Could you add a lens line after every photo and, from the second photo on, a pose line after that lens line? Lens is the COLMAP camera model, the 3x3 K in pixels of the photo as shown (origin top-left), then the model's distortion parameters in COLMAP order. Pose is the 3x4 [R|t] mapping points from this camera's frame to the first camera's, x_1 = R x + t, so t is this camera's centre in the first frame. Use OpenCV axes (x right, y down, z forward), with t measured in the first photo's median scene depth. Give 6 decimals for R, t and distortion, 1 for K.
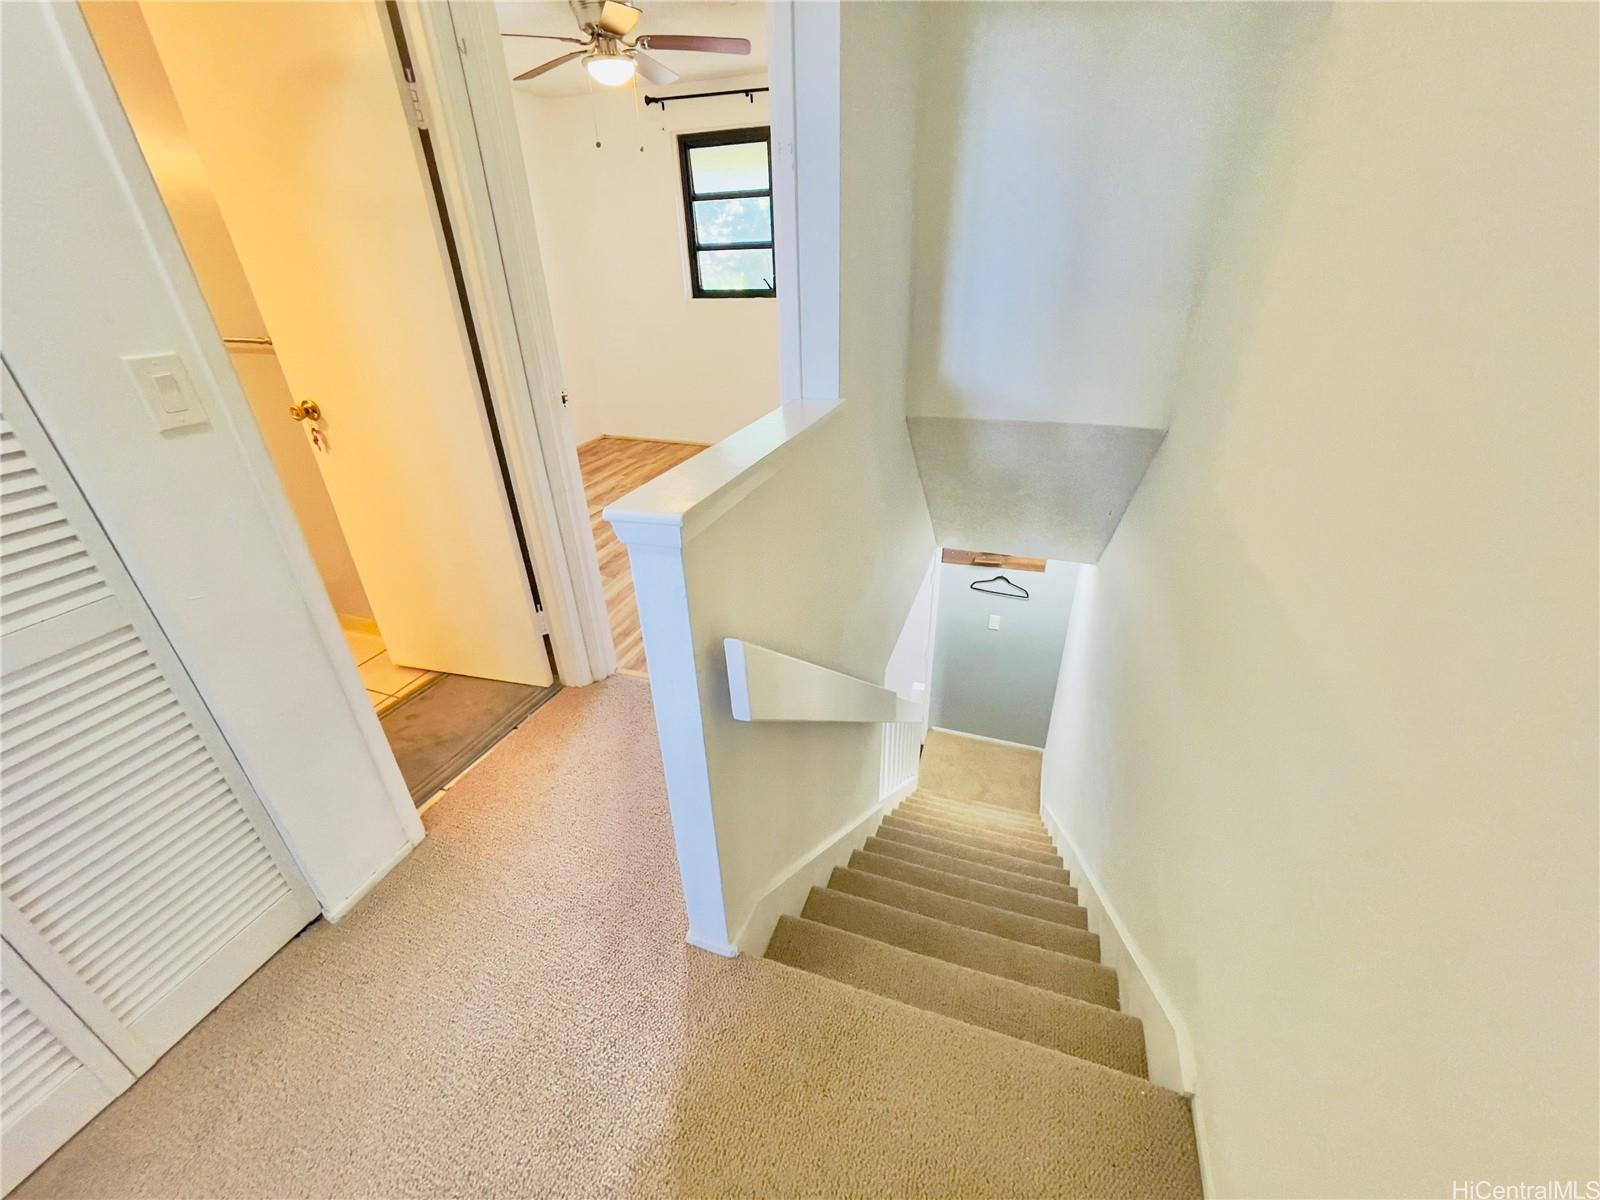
lens RADIAL K [[647.9, 0, 795.9], [0, 647.9, 600.4], [0, 0, 1]] dist [-0.023002, 0.007544]
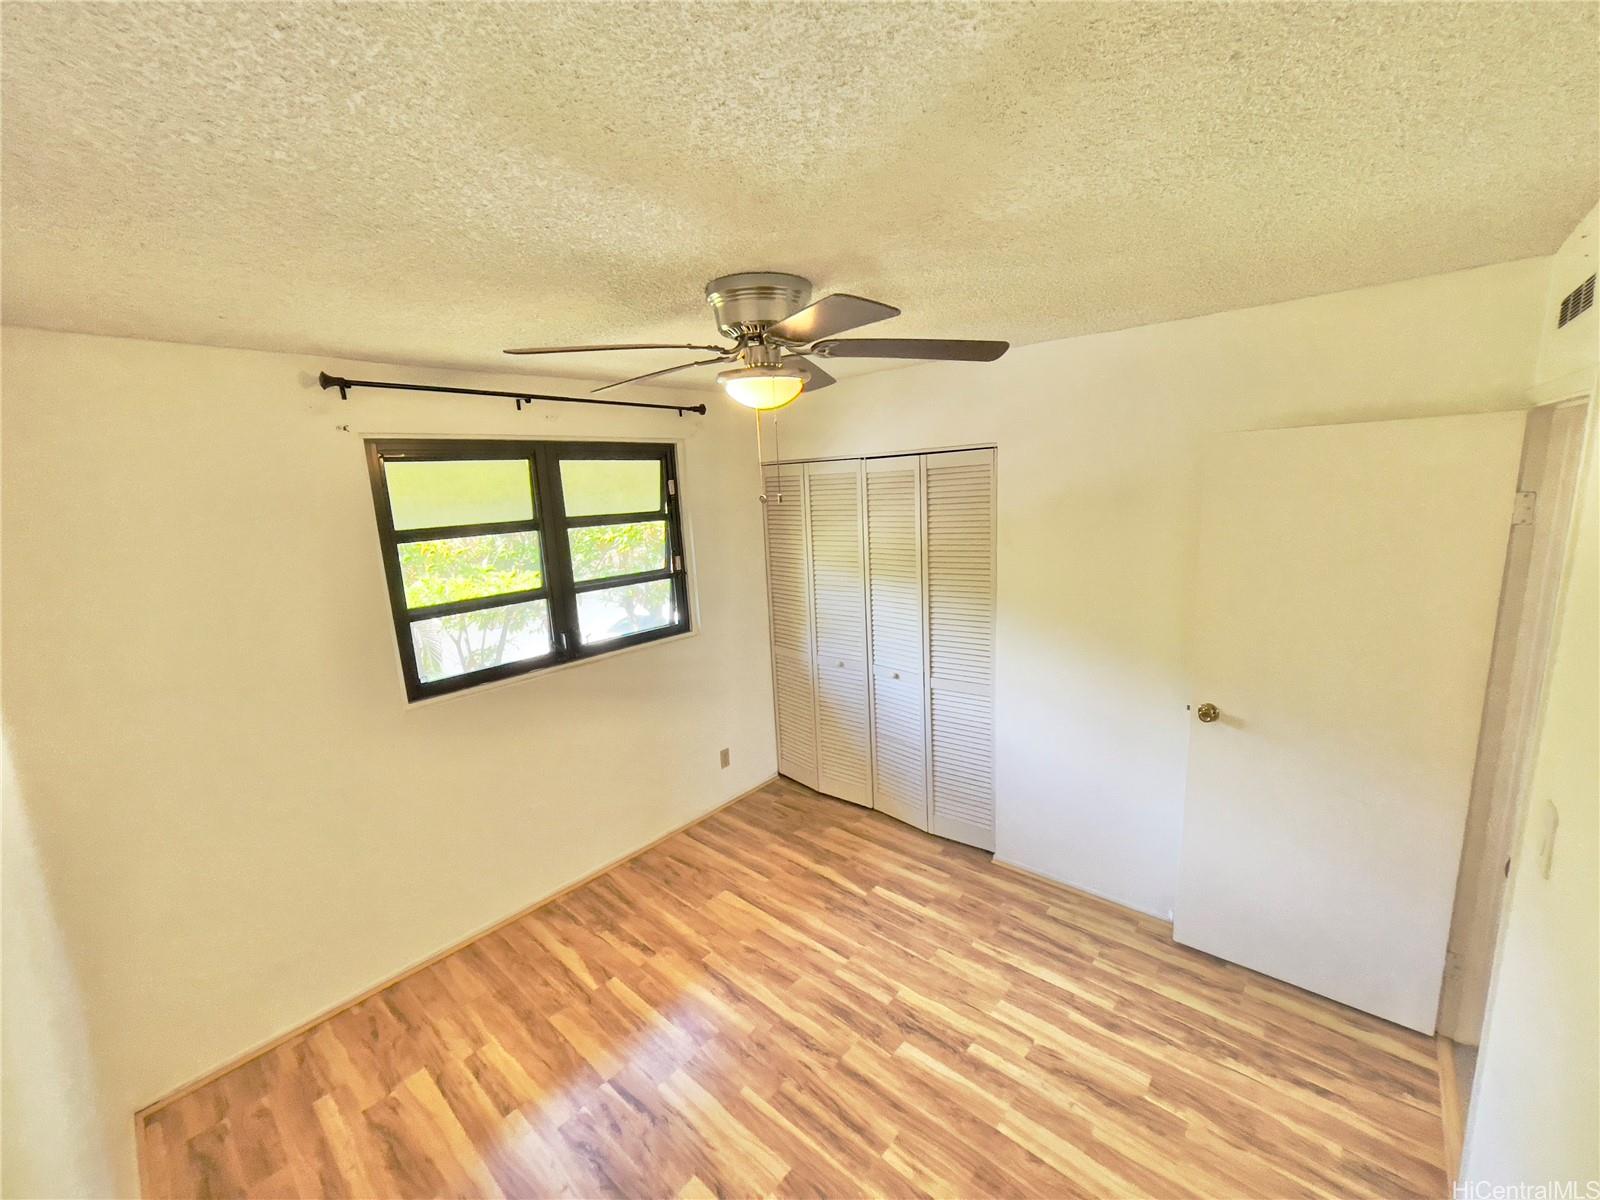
lens RADIAL K [[647.6, 0, 796.8], [0, 647.6, 600.9], [0, 0, 1]] dist [-0.019867, 0.008869]
pose [[0.383331, -0.162827, 0.909145, -0.519357], [0.471330, 0.881006, -0.040944, -0.381002], [-0.794296, 0.444202, 0.414462, 0.503502]]
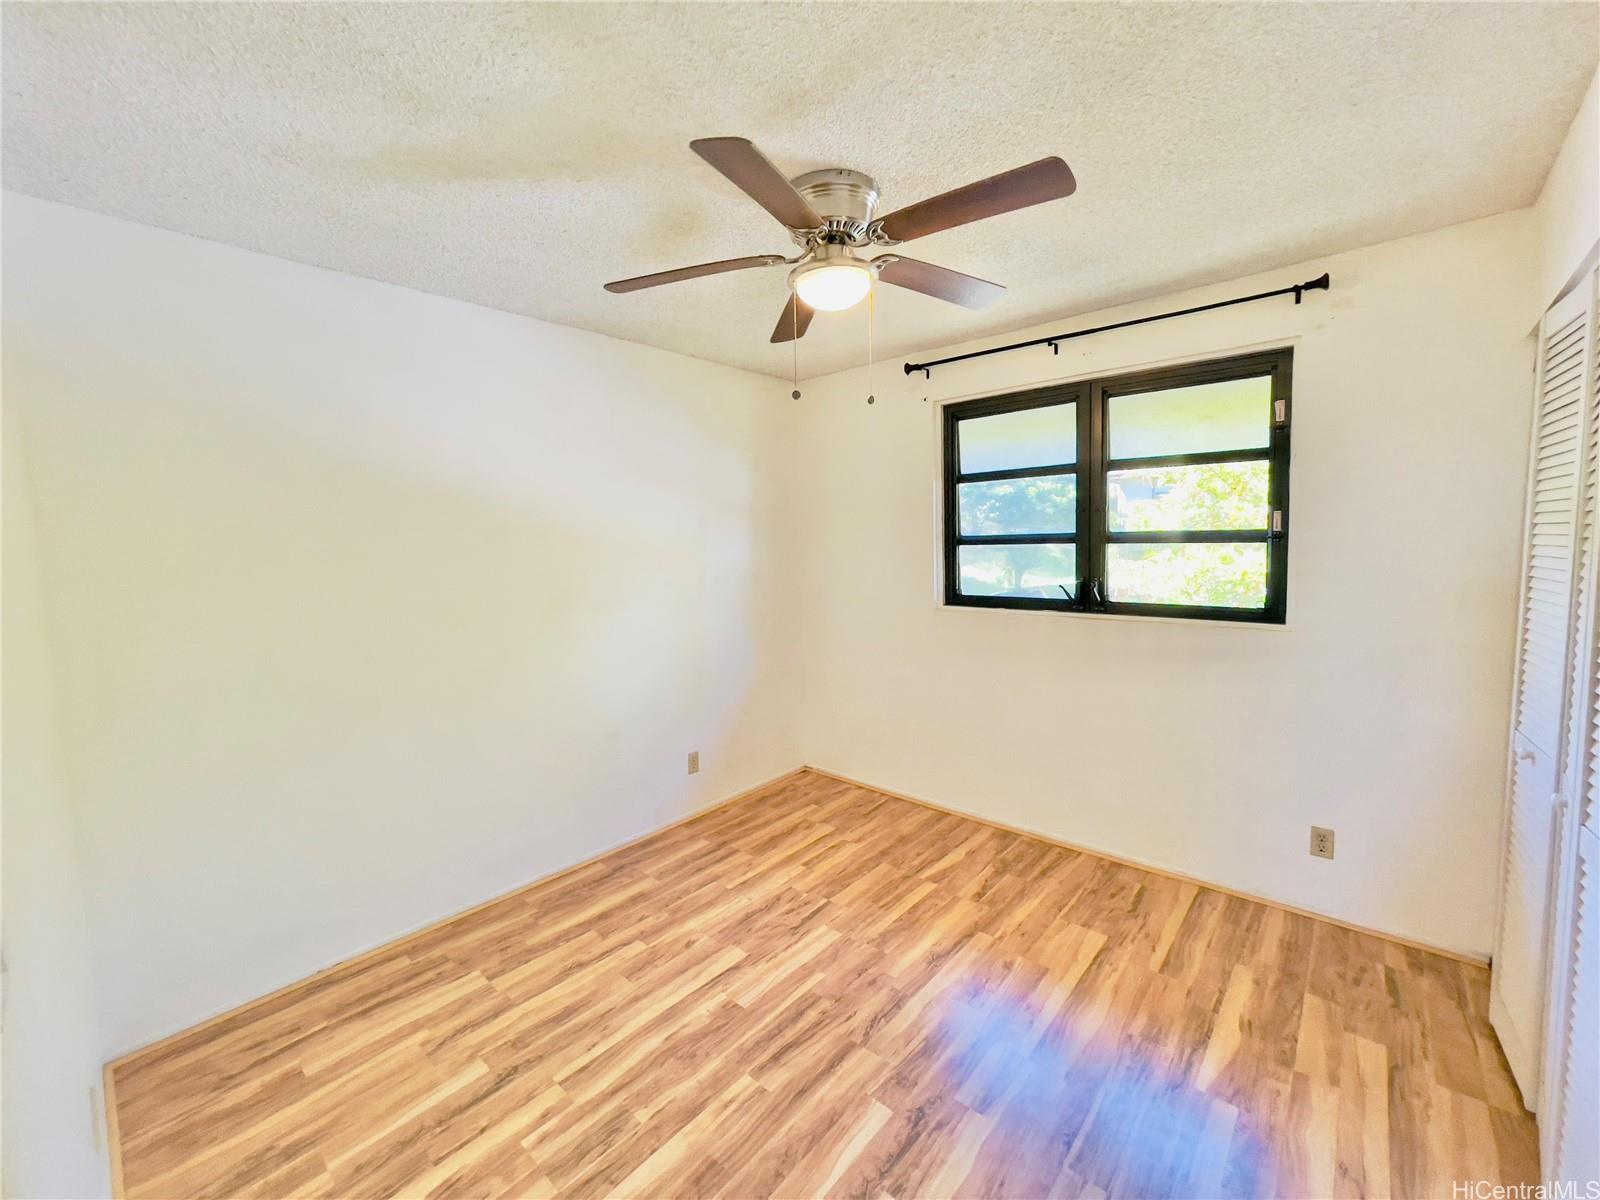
lens RADIAL K [[647.9, 0, 795.9], [0, 647.9, 600.4], [0, 0, 1]] dist [-0.023002, 0.007544]
pose [[0.926644, 0.040647, -0.373737, -0.049709], [-0.178880, 0.922060, -0.343232, -0.210130], [0.330657, 0.384908, 0.861692, 0.353045]]
